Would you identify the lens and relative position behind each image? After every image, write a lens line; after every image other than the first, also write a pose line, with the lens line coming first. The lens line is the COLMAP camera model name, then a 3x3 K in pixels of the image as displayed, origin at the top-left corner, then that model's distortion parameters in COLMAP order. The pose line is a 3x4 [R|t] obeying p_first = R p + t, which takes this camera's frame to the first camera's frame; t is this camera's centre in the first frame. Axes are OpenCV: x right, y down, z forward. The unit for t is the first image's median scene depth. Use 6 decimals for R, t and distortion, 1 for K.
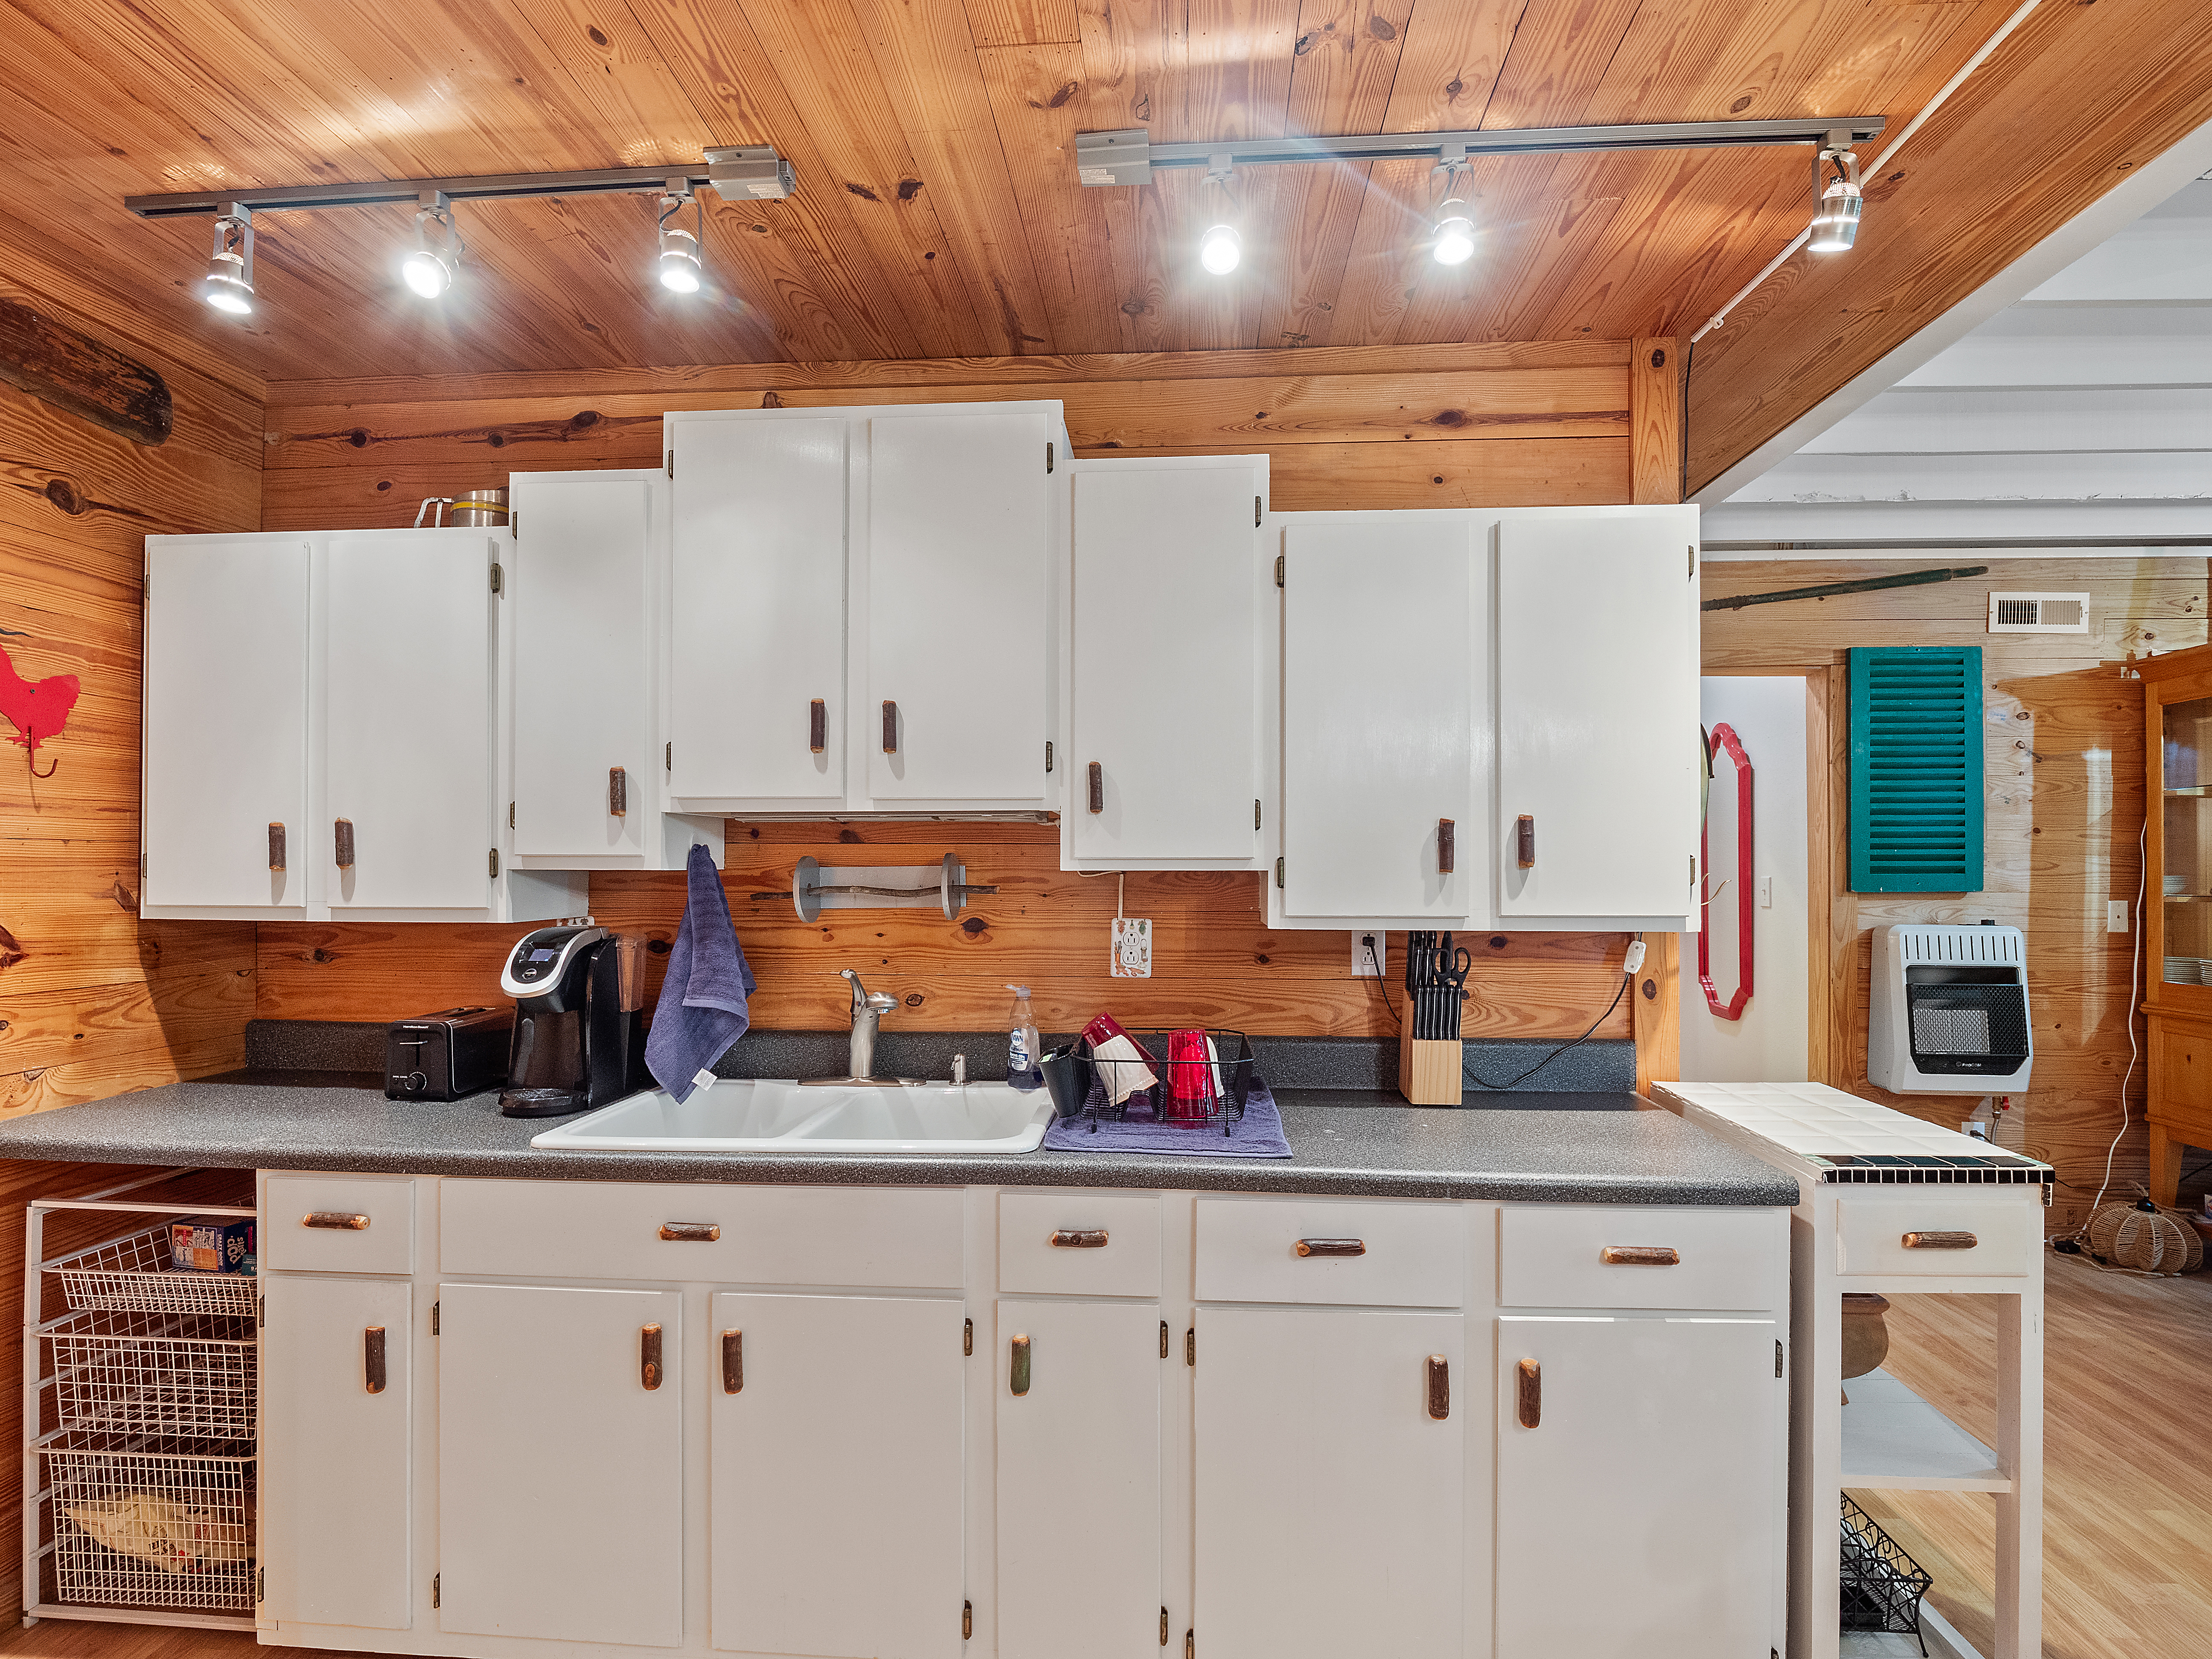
lens RADIAL K [[1108.3, 0, 1113.4], [0, 1108.3, 858.1], [0, 0, 1]] dist [-0.006730, -0.002119]
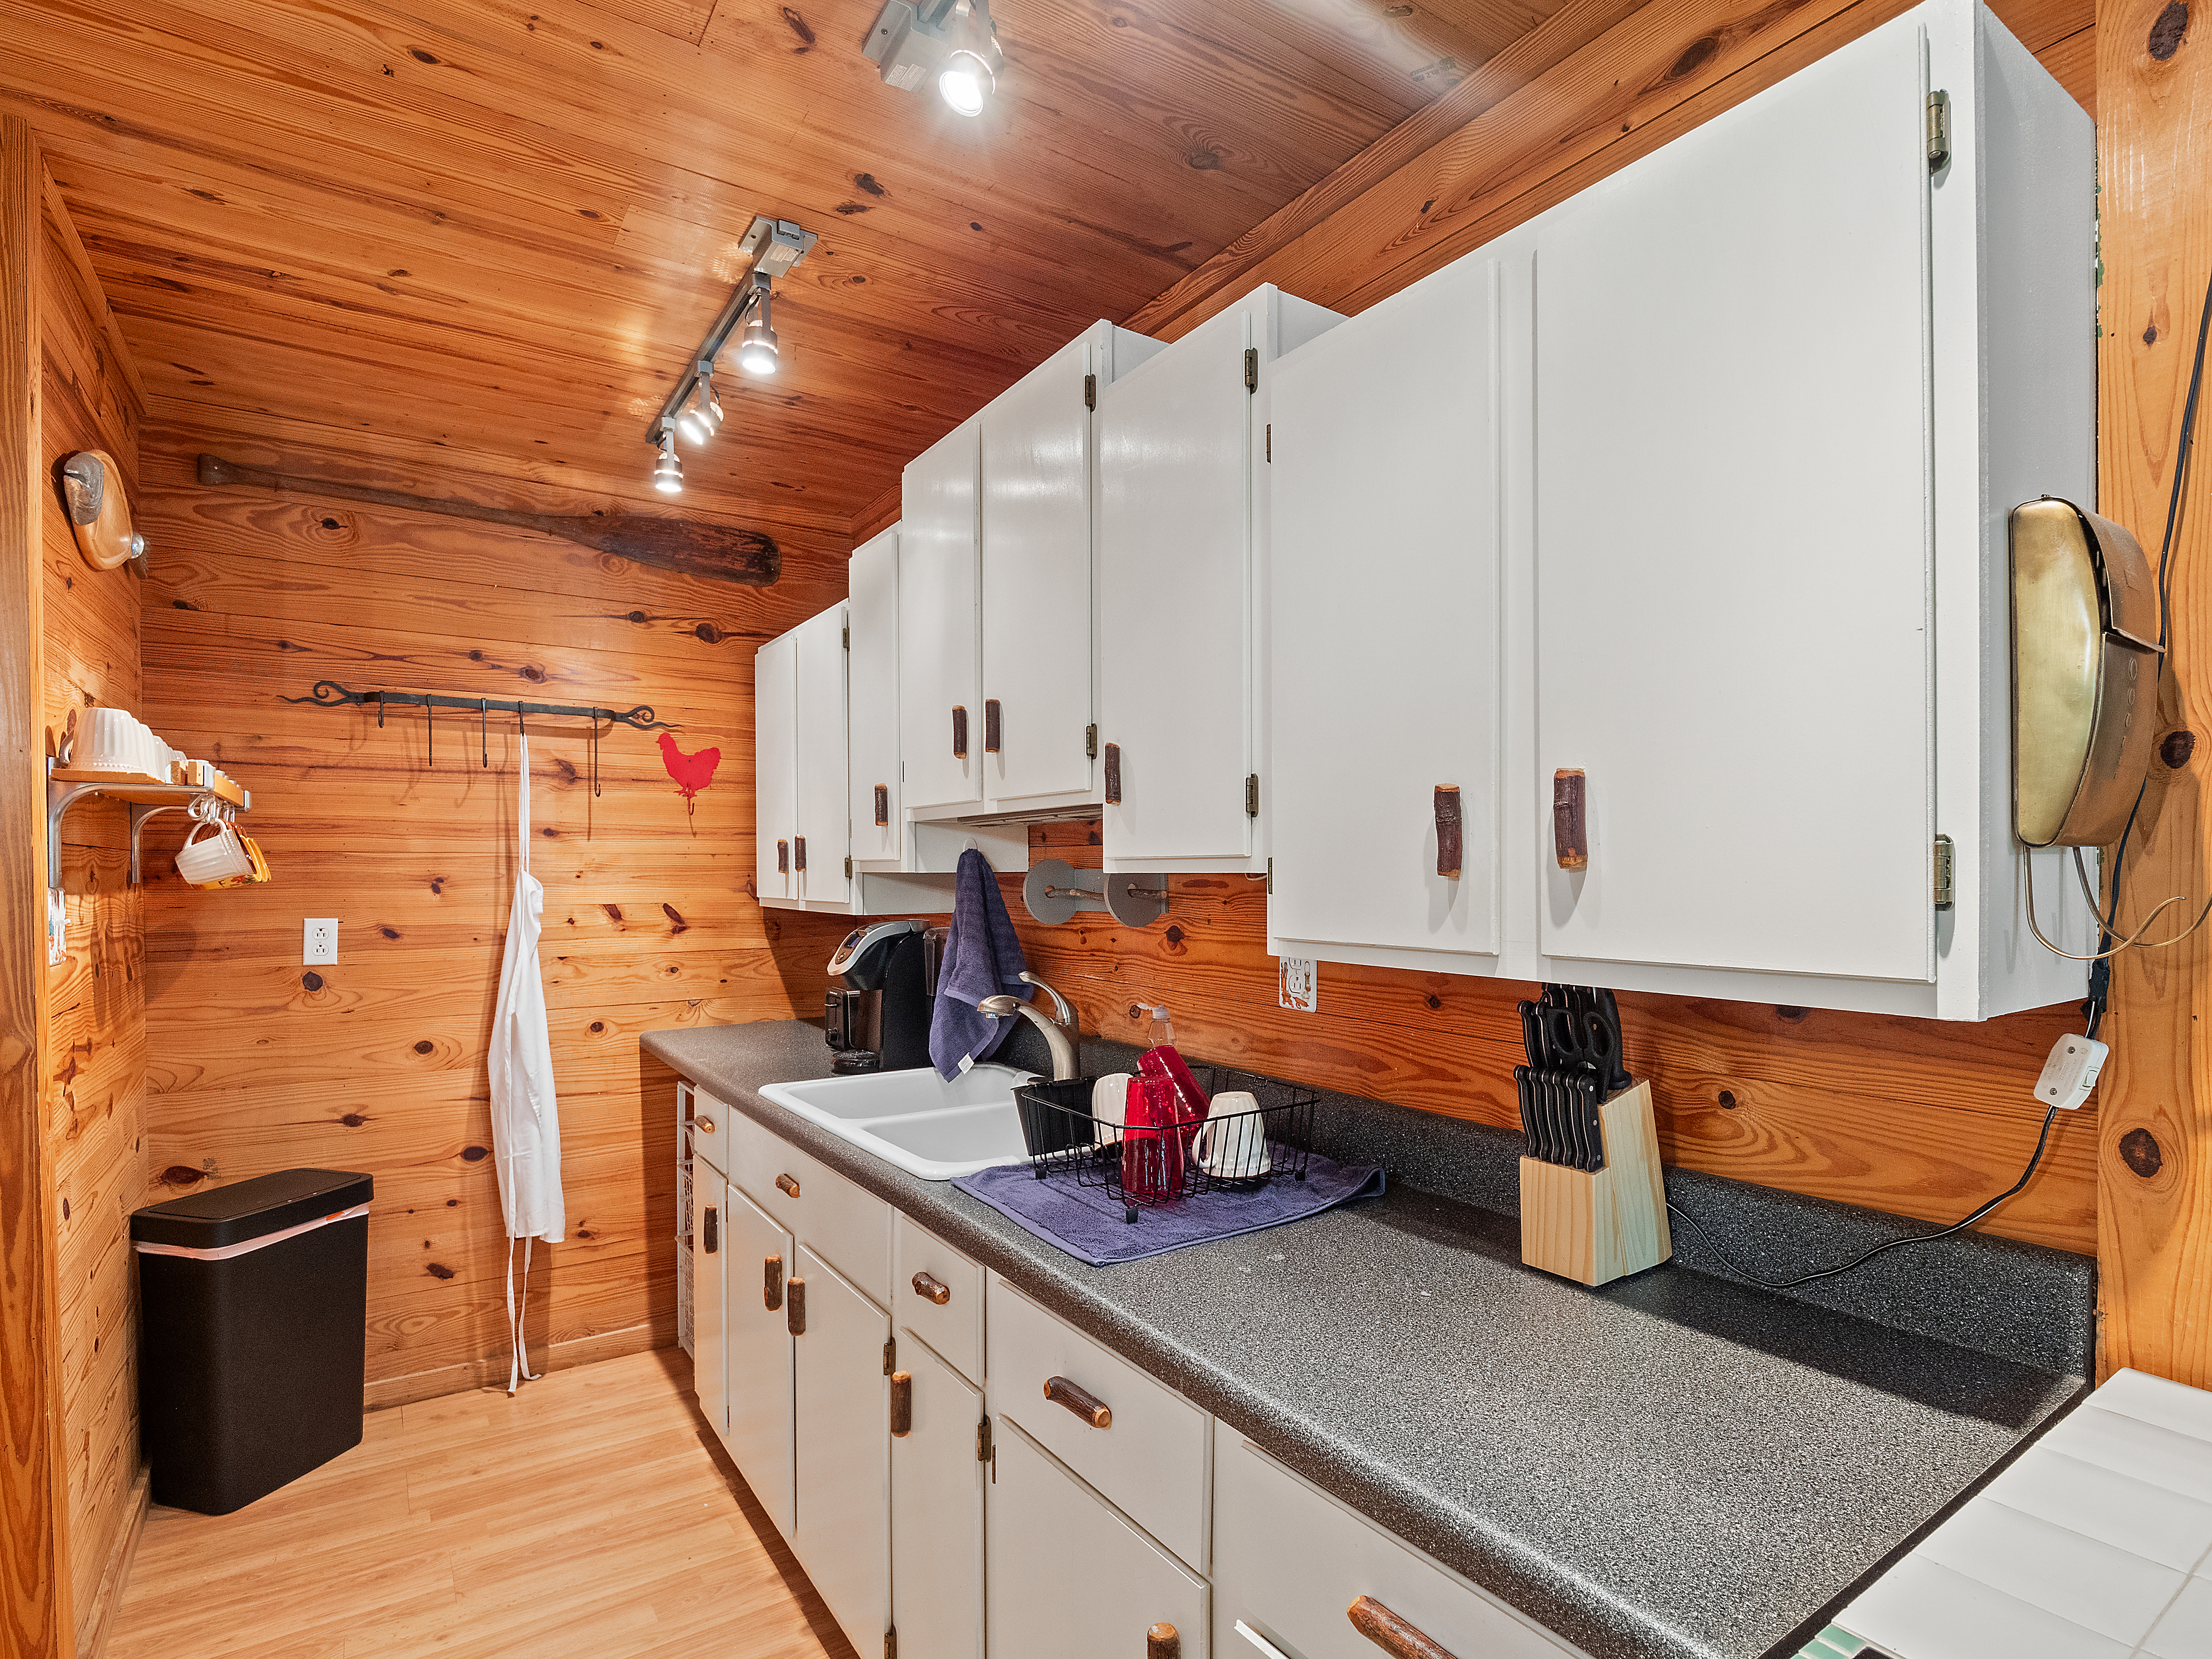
lens RADIAL K [[1108.2, 0, 1112.0], [0, 1108.2, 876.0], [0, 0, 1]] dist [-0.013660, -0.002211]
pose [[0.616198, 0.000820, -0.787591, 0.593325], [0.010828, 0.999896, 0.009512, 0.005318], [0.787517, -0.014390, 0.616125, 0.454775]]
